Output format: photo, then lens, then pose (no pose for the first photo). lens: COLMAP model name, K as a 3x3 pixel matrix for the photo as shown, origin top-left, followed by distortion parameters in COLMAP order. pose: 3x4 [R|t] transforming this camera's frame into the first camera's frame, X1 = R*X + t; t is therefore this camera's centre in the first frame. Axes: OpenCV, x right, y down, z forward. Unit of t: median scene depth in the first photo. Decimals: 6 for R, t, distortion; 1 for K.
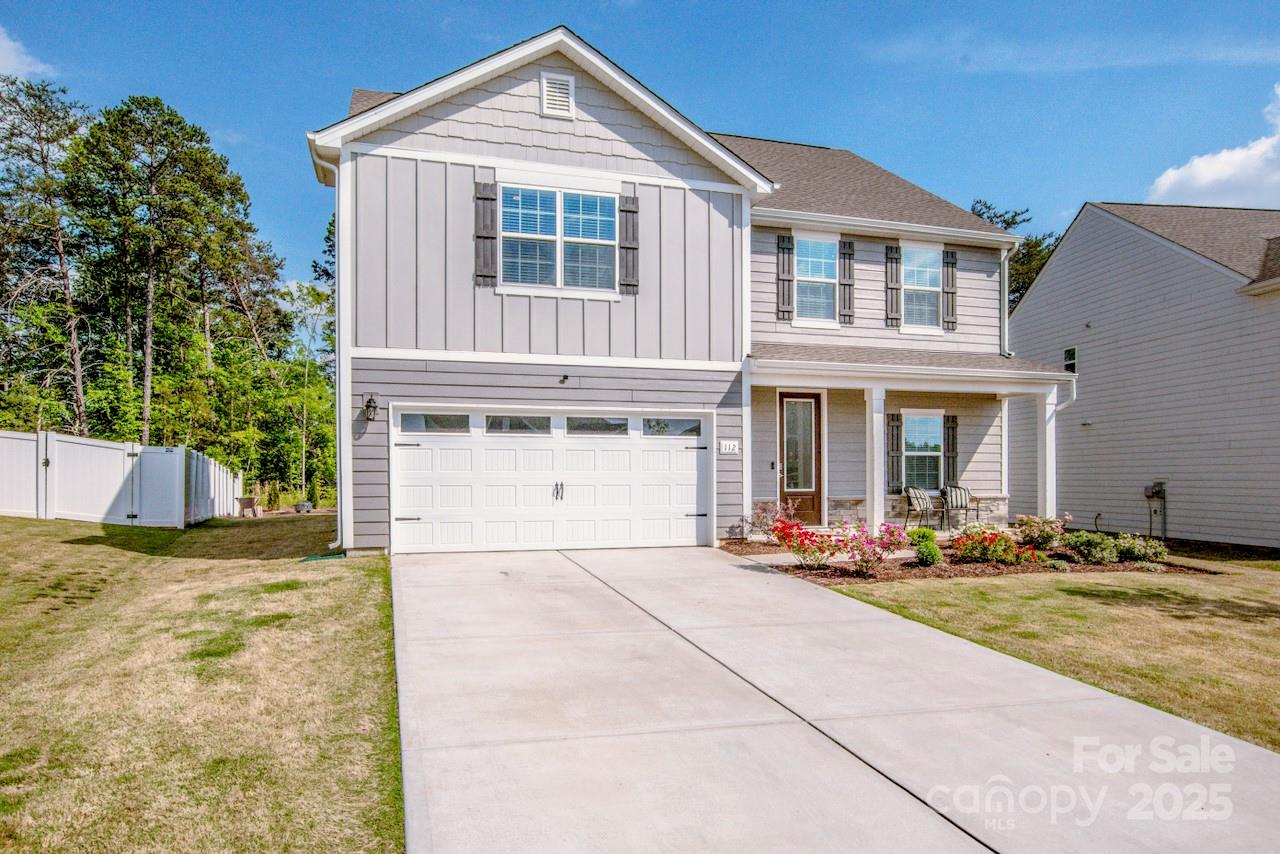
lens RADIAL K [[768.8, 0, 653.5], [0, 768.8, 483.2], [0, 0, 1]] dist [0.007490, -0.000320]
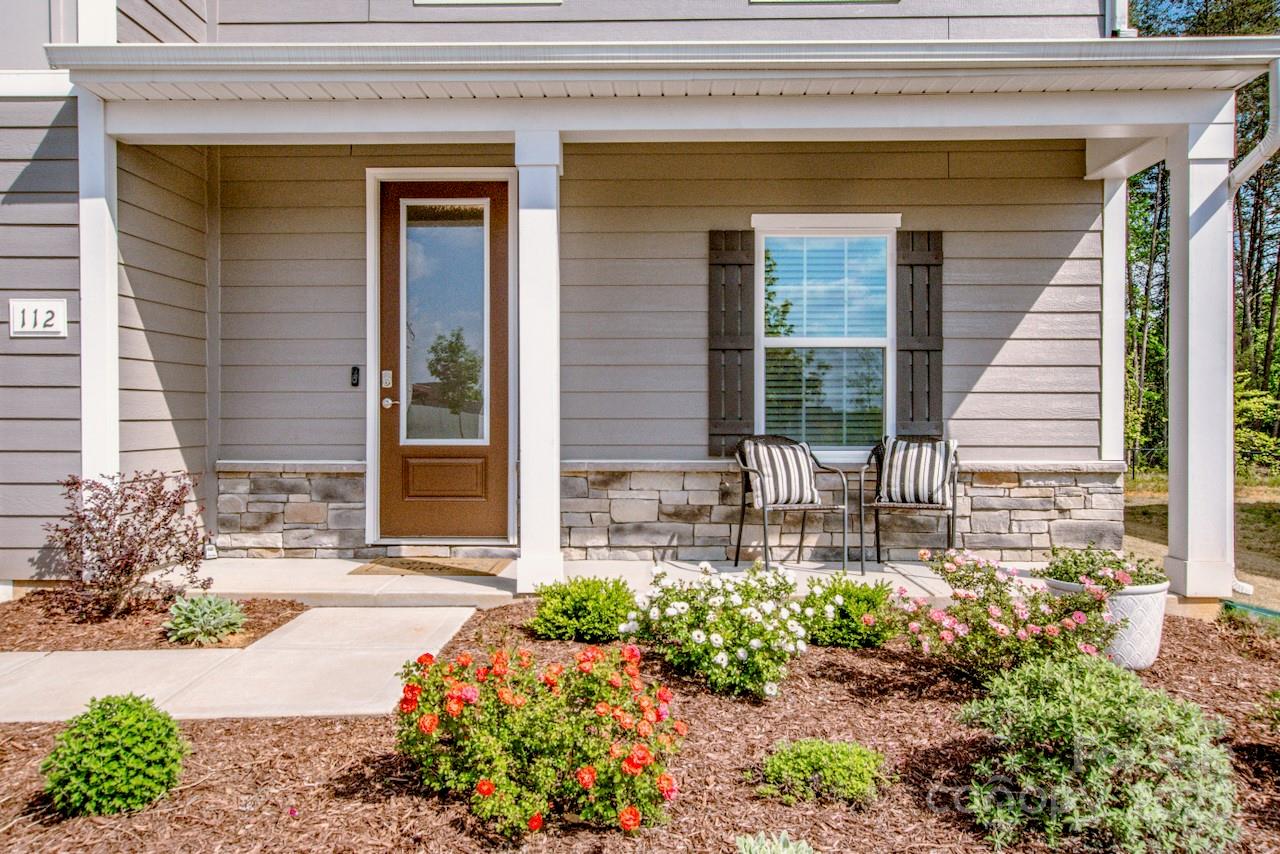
lens RADIAL K [[1006.5, 0, 597.2], [0, 1006.5, 430.4], [0, 0, 1]] dist [-0.008296, 0.003895]
pose [[0.949993, 0.007115, -0.312190, 0.494002], [-0.006296, 0.999974, 0.003632, 0.000799], [0.312207, -0.001485, 0.950013, 0.669352]]
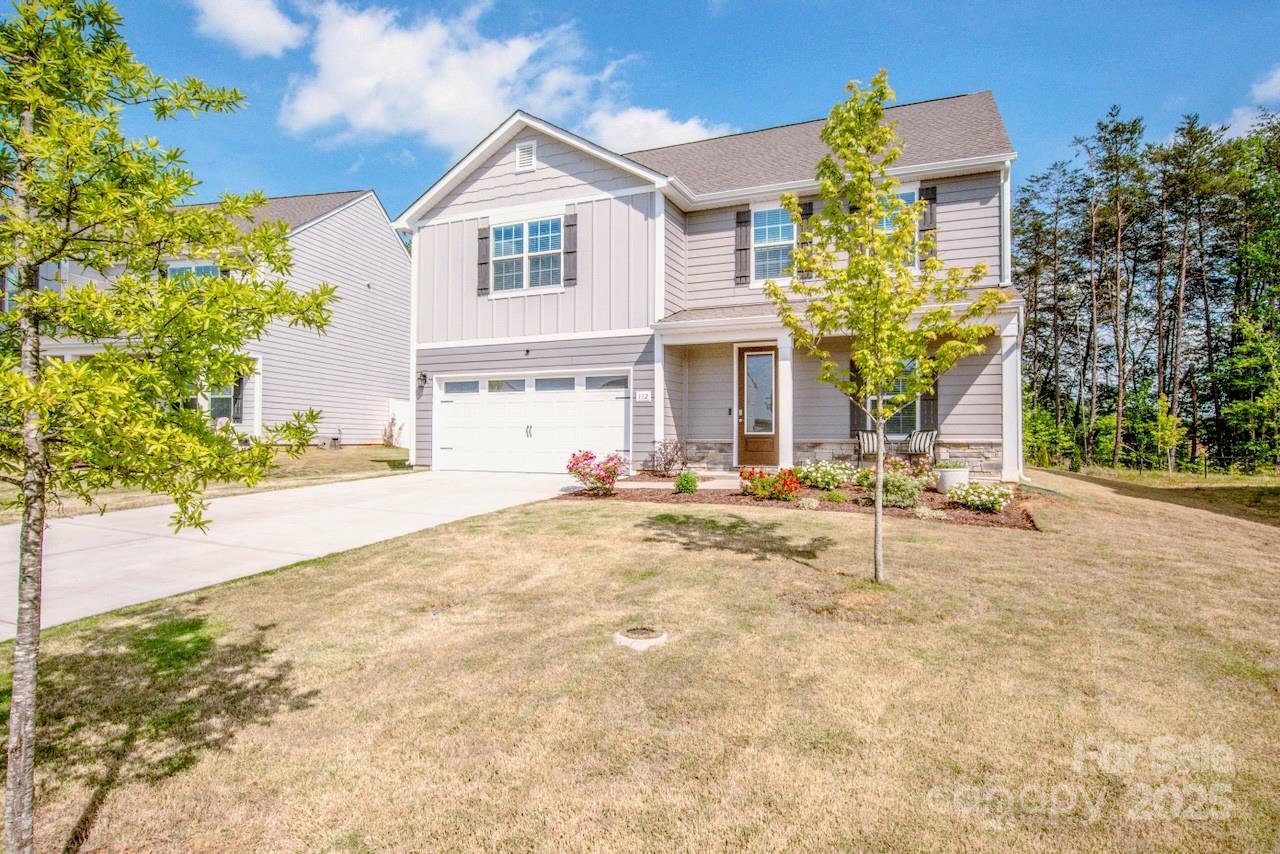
lens RADIAL K [[680.4, 0, 639.0], [0, 680.4, 433.7], [0, 0, 1]] dist [-0.003351, 0.000123]
pose [[0.778273, -0.001314, -0.627924, 0.806837], [-0.010580, 0.999828, -0.015205, 0.031150], [0.627837, 0.018476, 0.778126, 0.146203]]
